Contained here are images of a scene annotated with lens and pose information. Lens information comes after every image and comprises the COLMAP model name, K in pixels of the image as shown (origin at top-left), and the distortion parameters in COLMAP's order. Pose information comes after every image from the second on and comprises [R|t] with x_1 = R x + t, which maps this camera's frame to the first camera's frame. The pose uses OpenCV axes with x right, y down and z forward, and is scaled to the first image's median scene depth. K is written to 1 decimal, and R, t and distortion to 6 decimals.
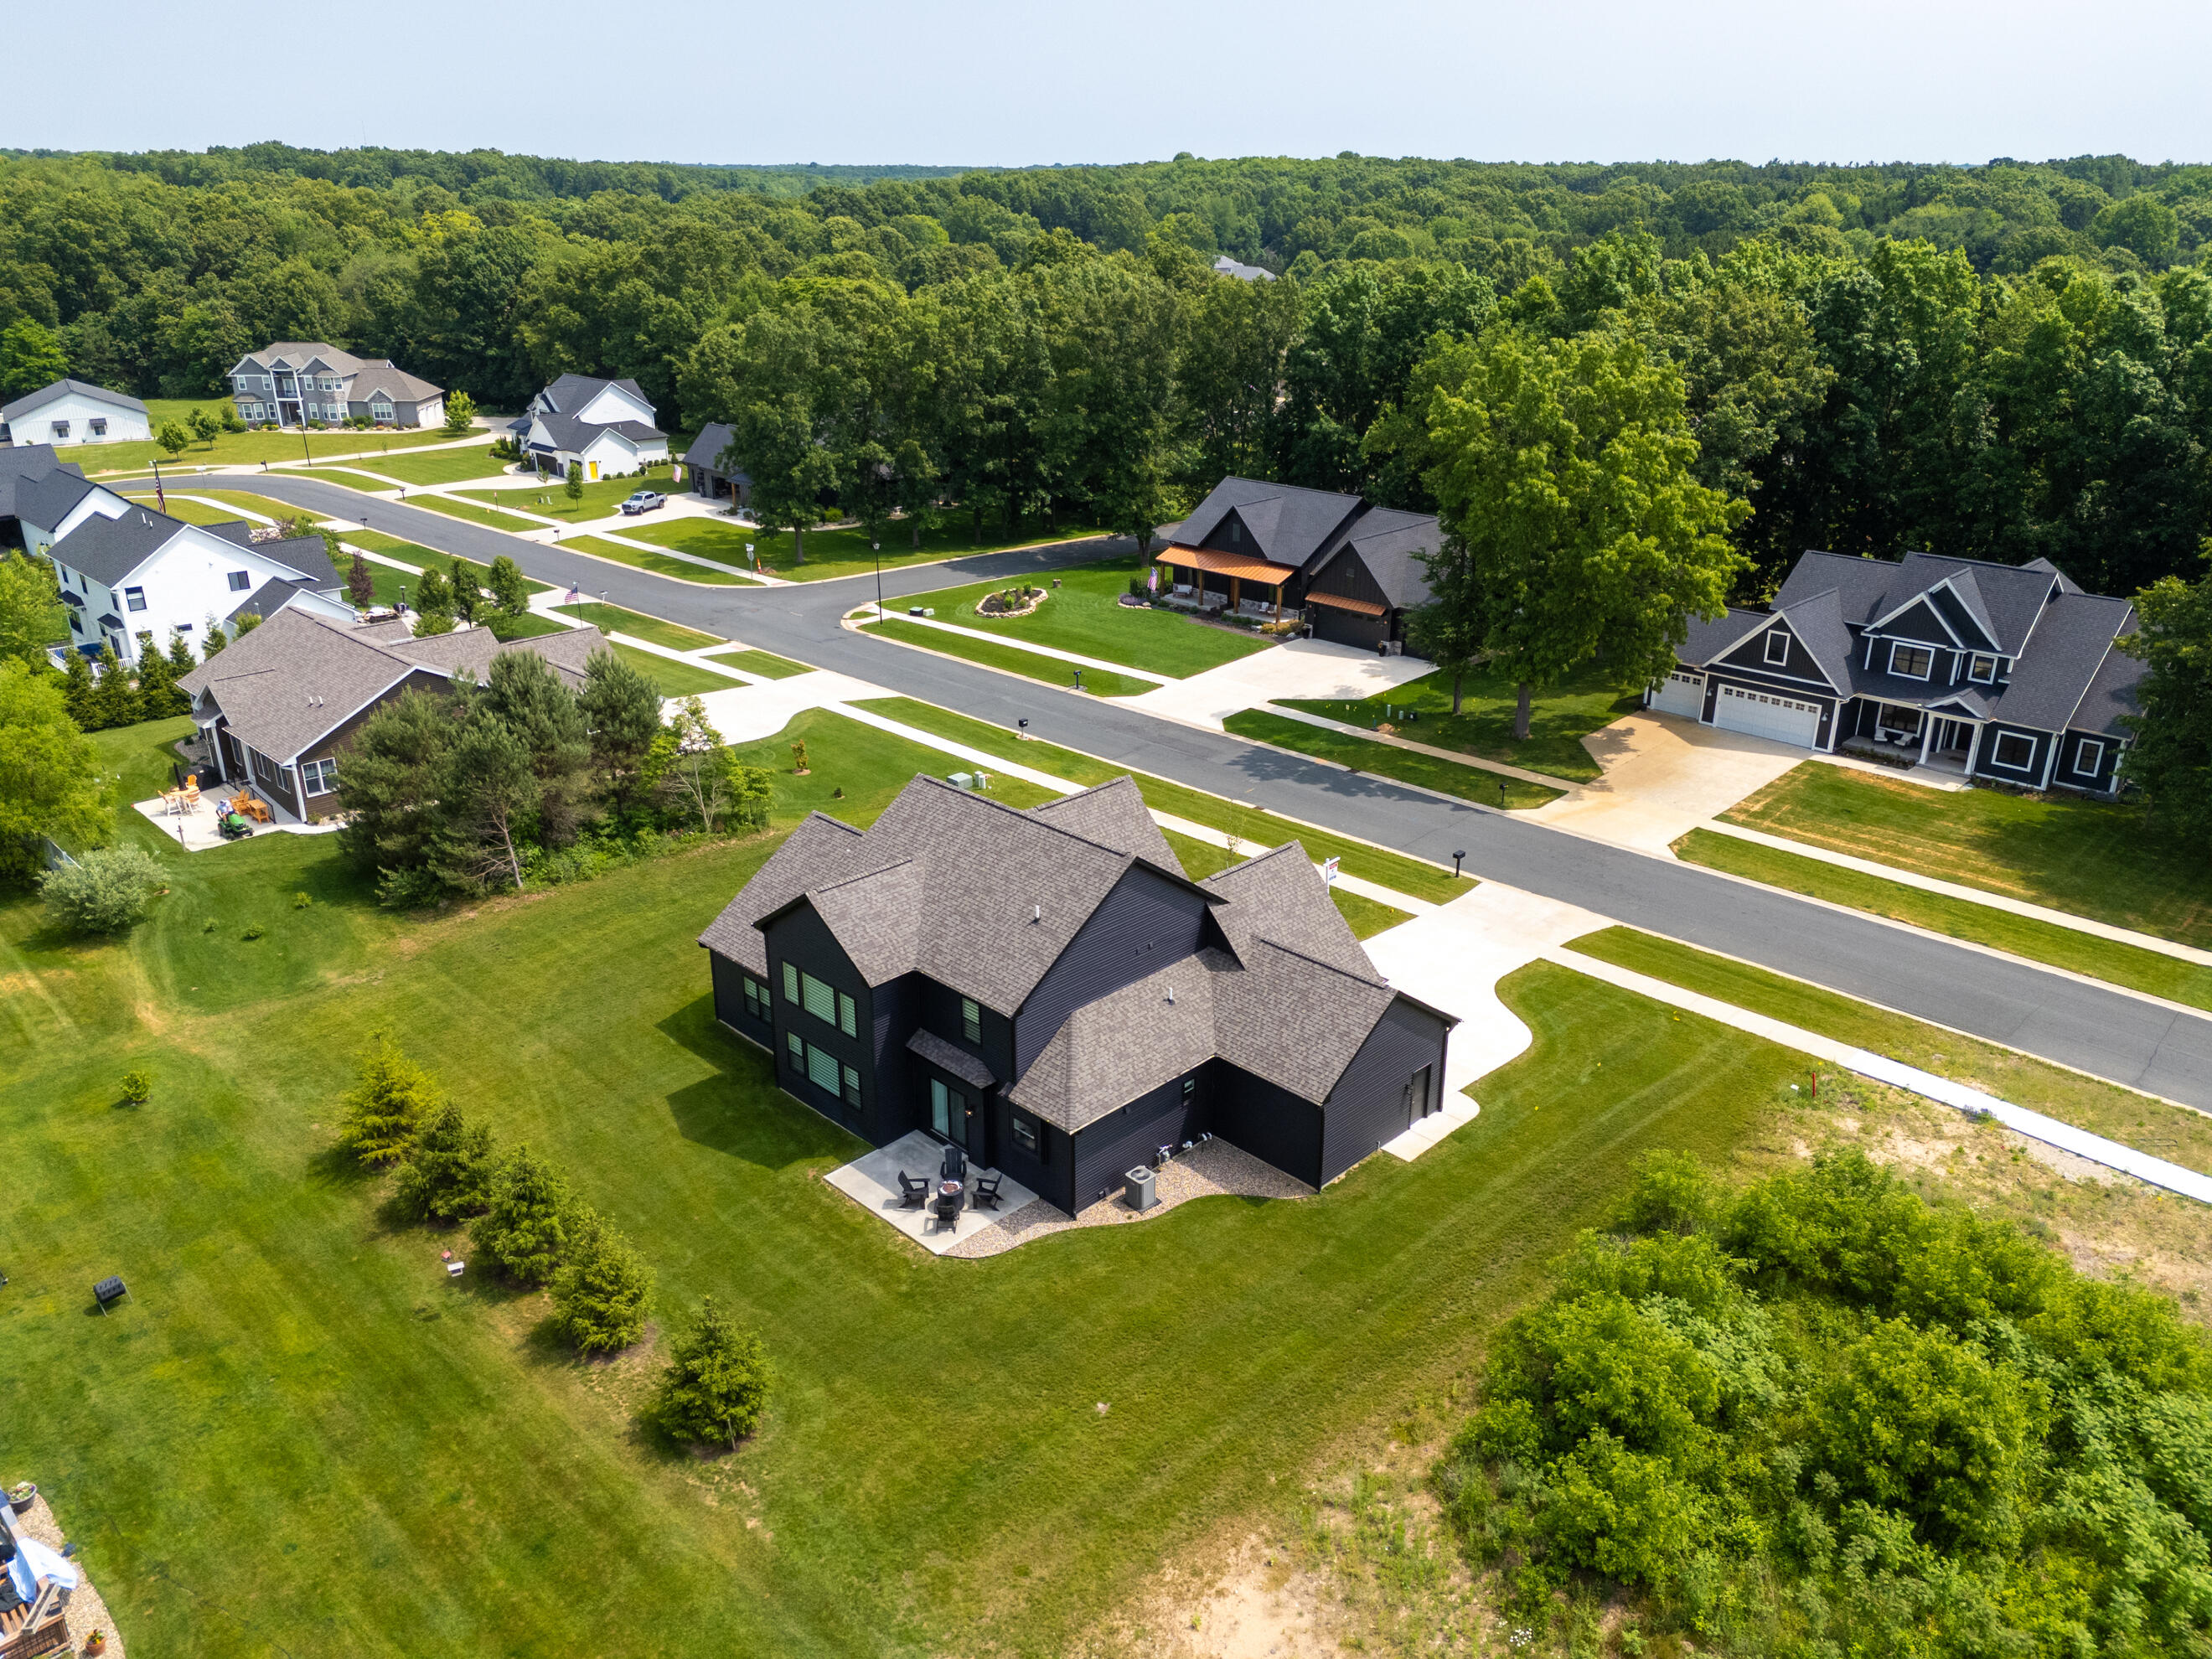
lens RADIAL K [[1626.7, 0, 1104.7], [0, 1626.7, 814.5], [0, 0, 1]] dist [0.096379, -0.090028]
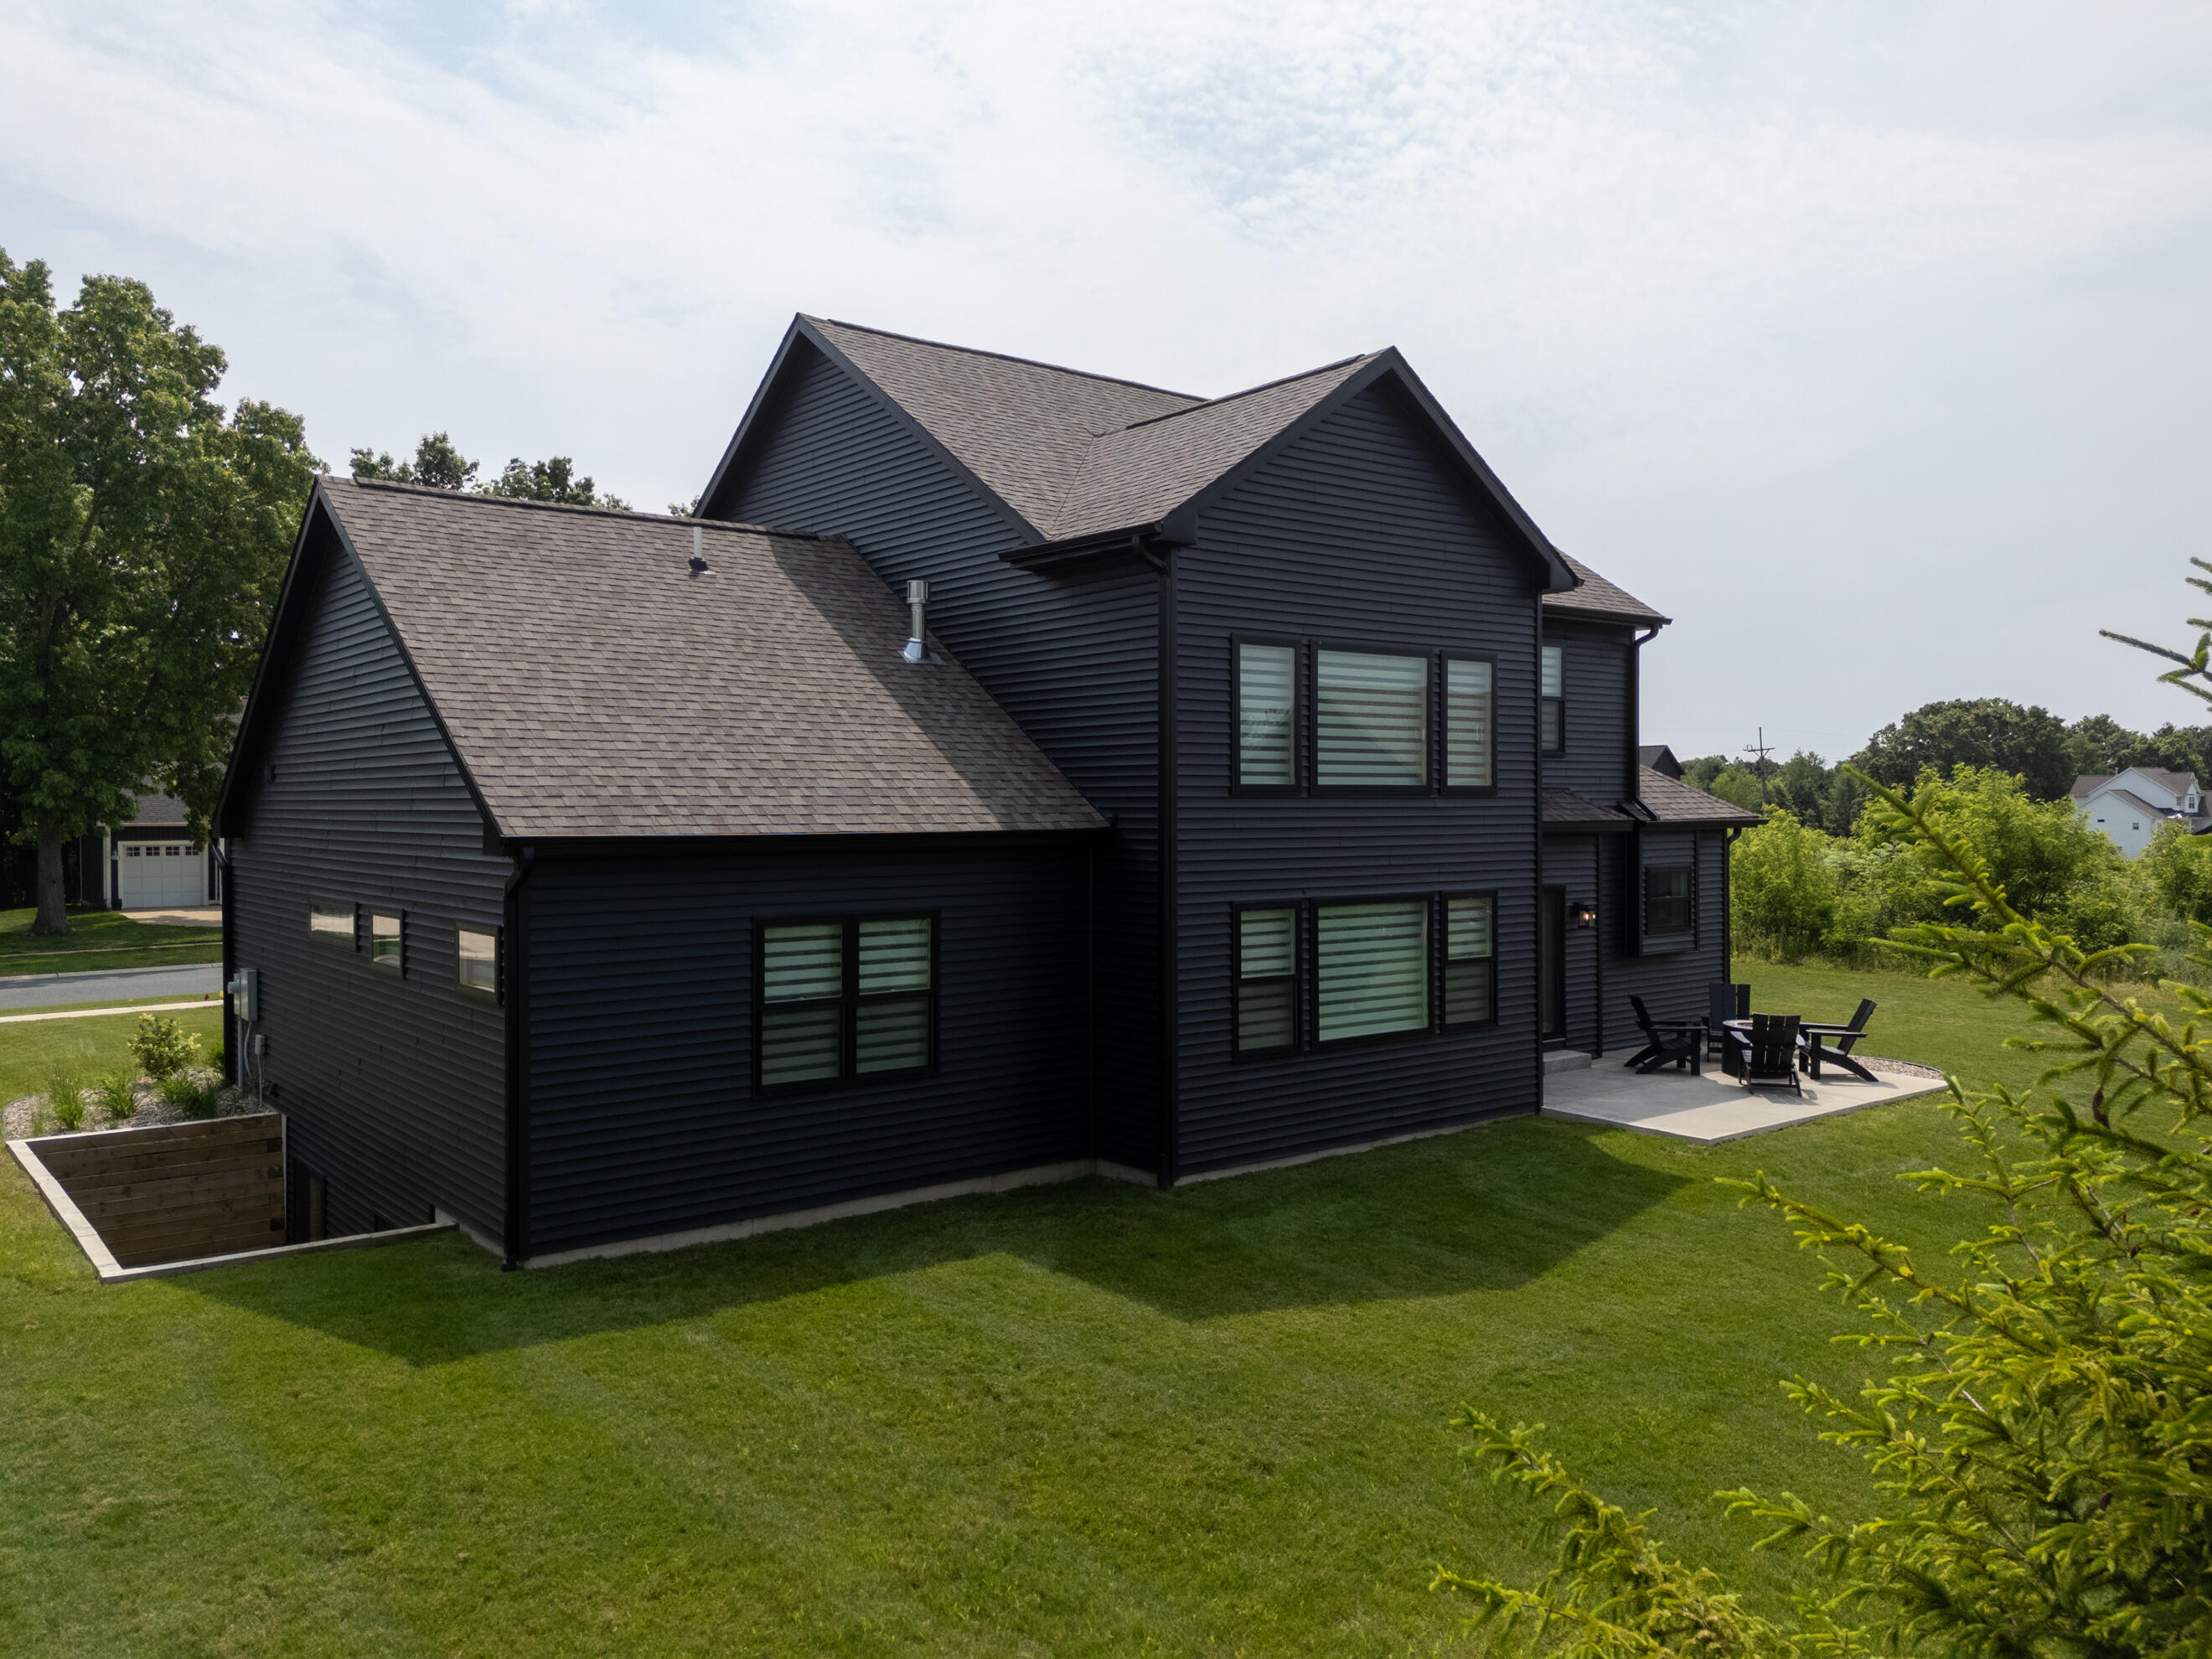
lens RADIAL K [[1626.7, 0, 1104.7], [0, 1626.7, 814.5], [0, 0, 1]] dist [0.096379, -0.090028]
pose [[0.109566, -0.007388, 0.993952, -0.511097], [0.359101, 0.932727, -0.032652, 0.124076], [-0.926845, 0.360507, 0.104848, 1.039385]]
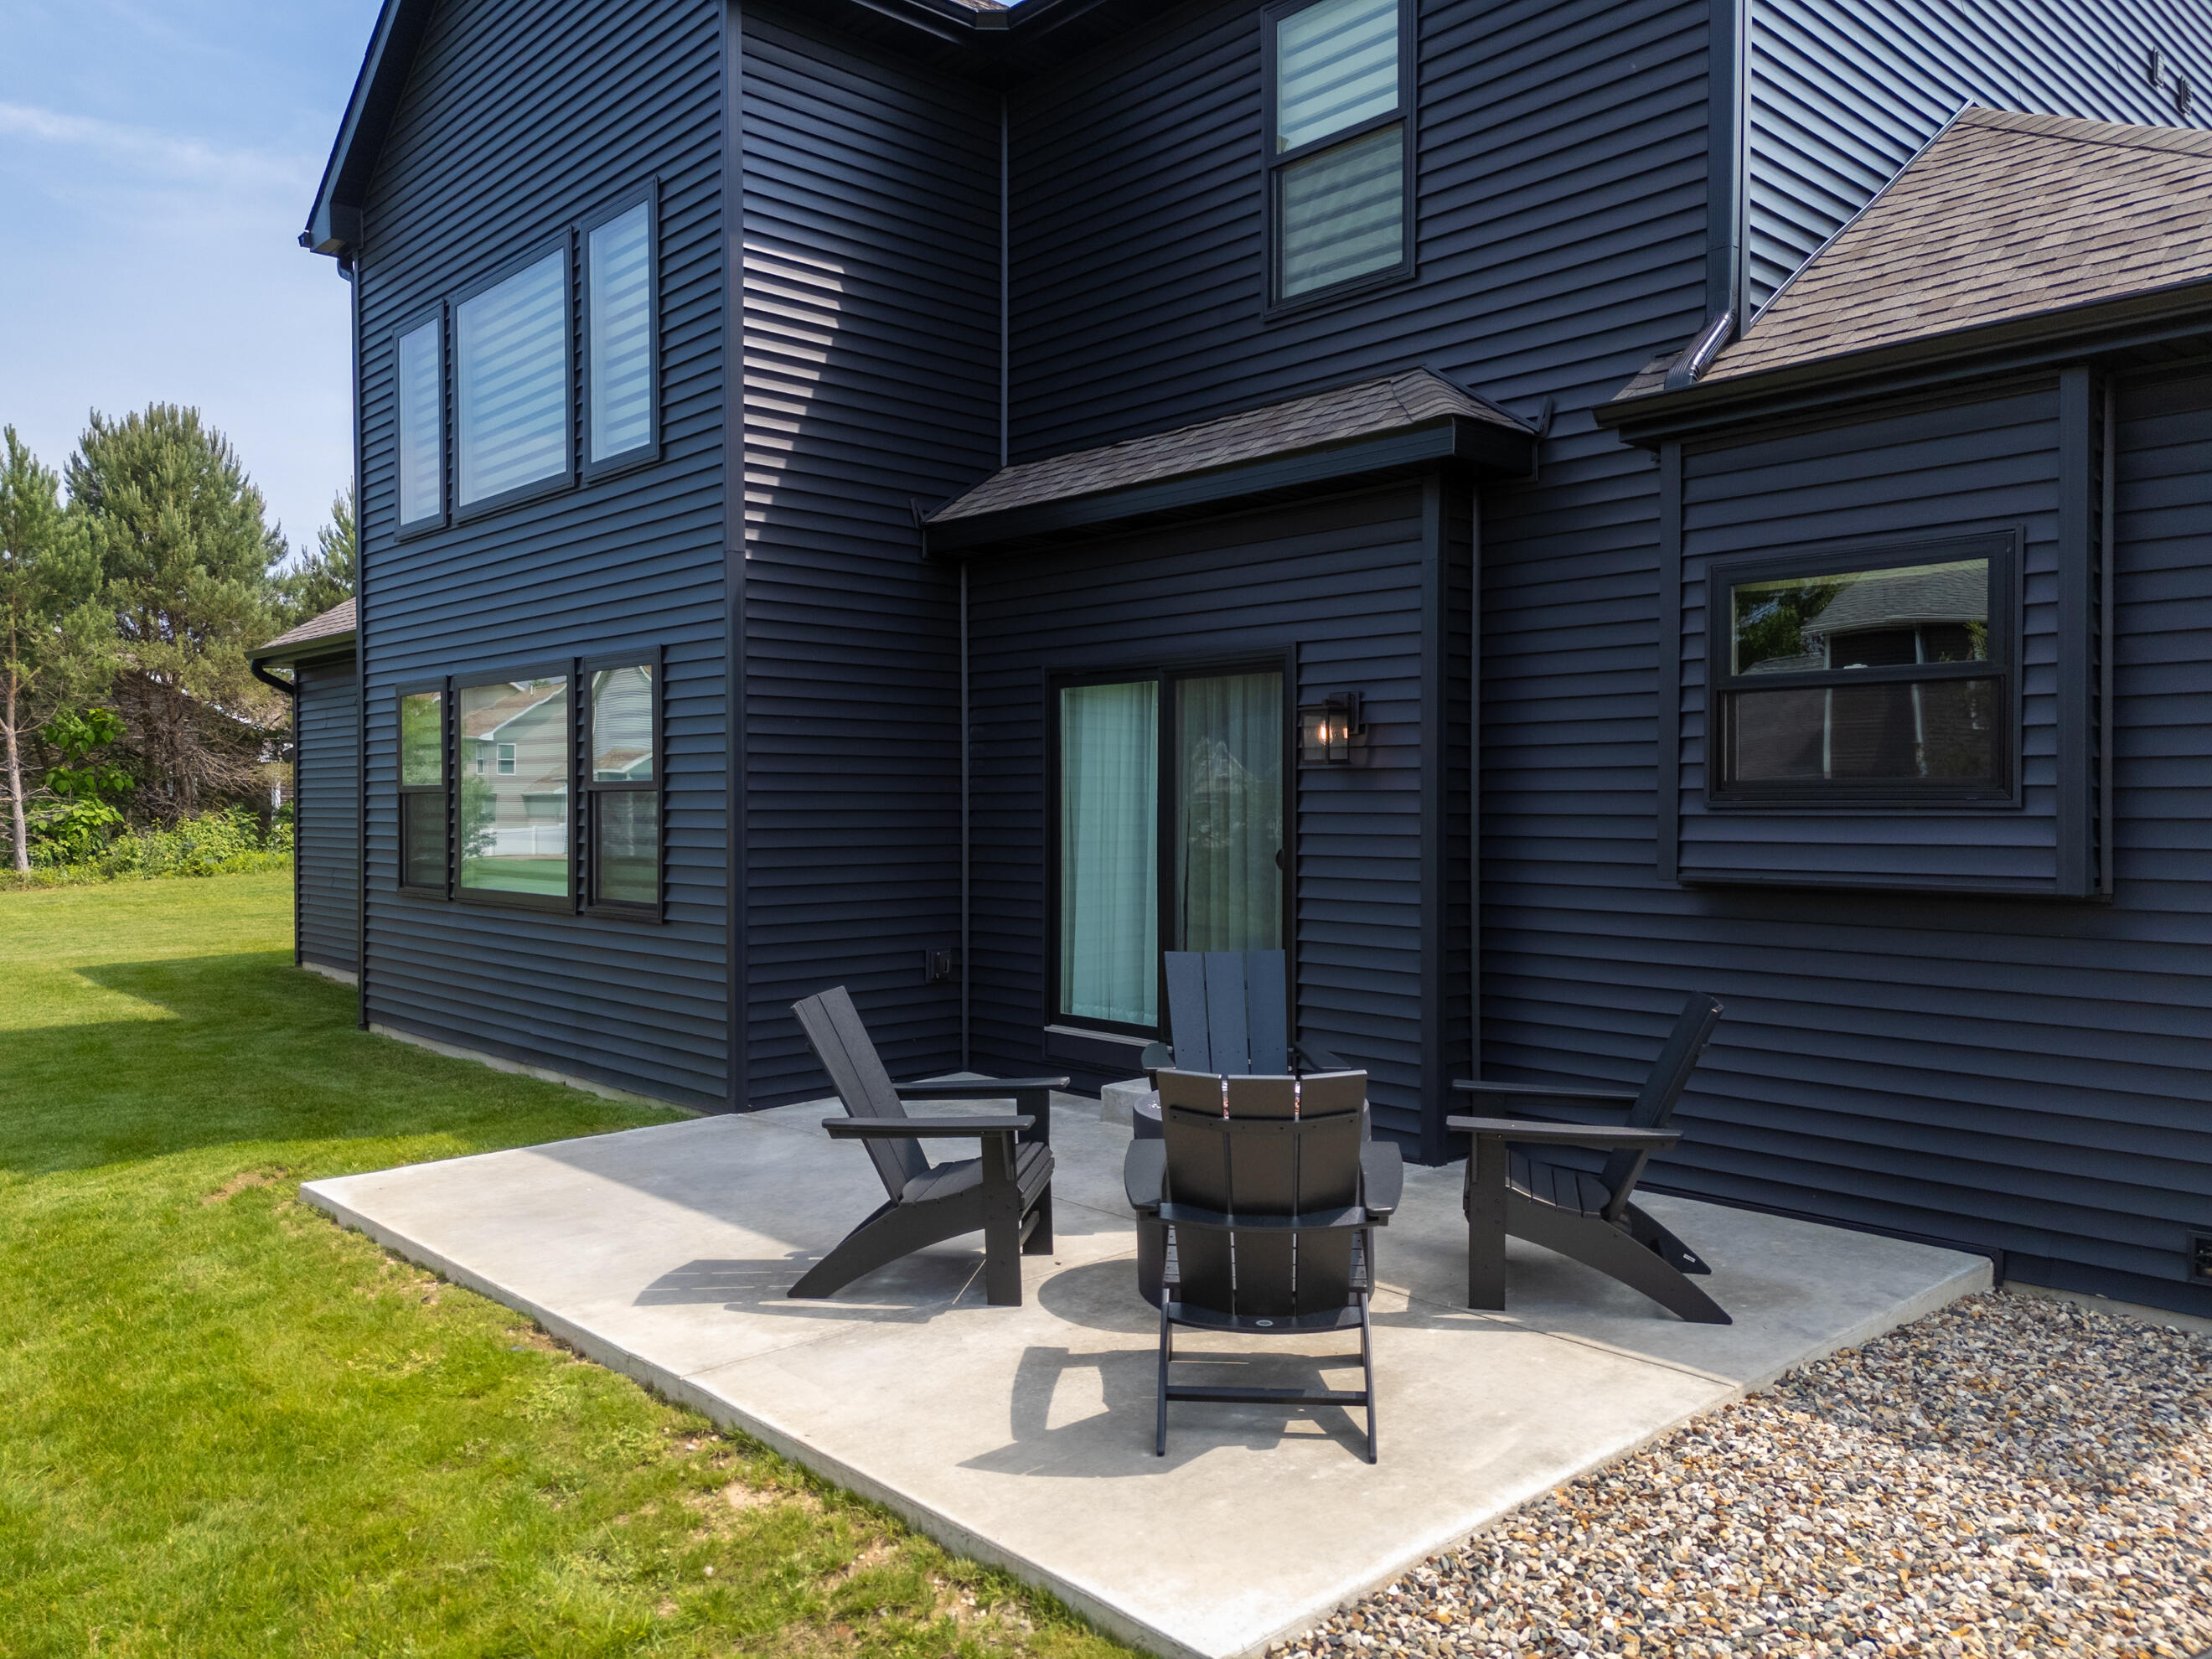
lens RADIAL K [[1626.7, 0, 1104.7], [0, 1626.7, 814.5], [0, 0, 1]] dist [0.096379, -0.090028]
pose [[0.999276, 0.002072, -0.037992, -0.095289], [-0.015408, 0.935014, -0.354275, 0.237471], [0.034789, 0.354604, 0.934369, 0.844716]]
